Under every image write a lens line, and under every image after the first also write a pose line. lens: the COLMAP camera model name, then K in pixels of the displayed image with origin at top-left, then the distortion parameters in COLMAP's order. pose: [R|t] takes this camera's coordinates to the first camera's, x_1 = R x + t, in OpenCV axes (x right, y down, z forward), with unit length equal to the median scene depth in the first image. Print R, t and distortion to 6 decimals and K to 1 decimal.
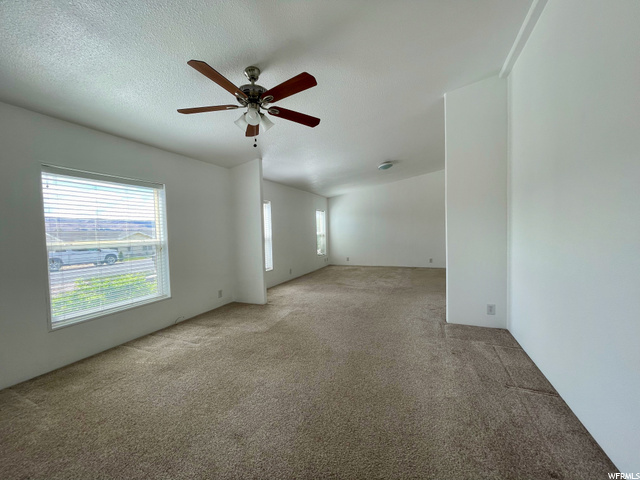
lens RADIAL K [[257.5, 0, 320.0], [0, 257.5, 240.0], [0, 0, 1]] dist [-0.001698, 0.000195]
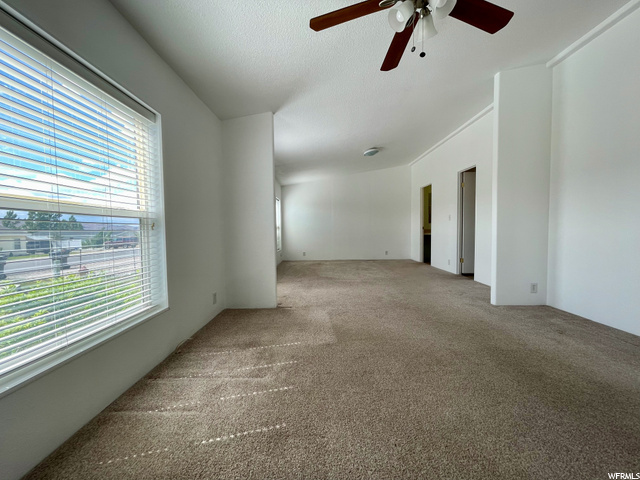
lens RADIAL K [[257.5, 0, 320.0], [0, 257.5, 240.0], [0, 0, 1]] dist [-0.001698, 0.000195]
pose [[0.925973, -0.000059, 0.377591, -0.480977], [0.000805, 0.999998, -0.001819, 0.068246], [-0.377590, 0.001988, 0.925971, 0.323778]]
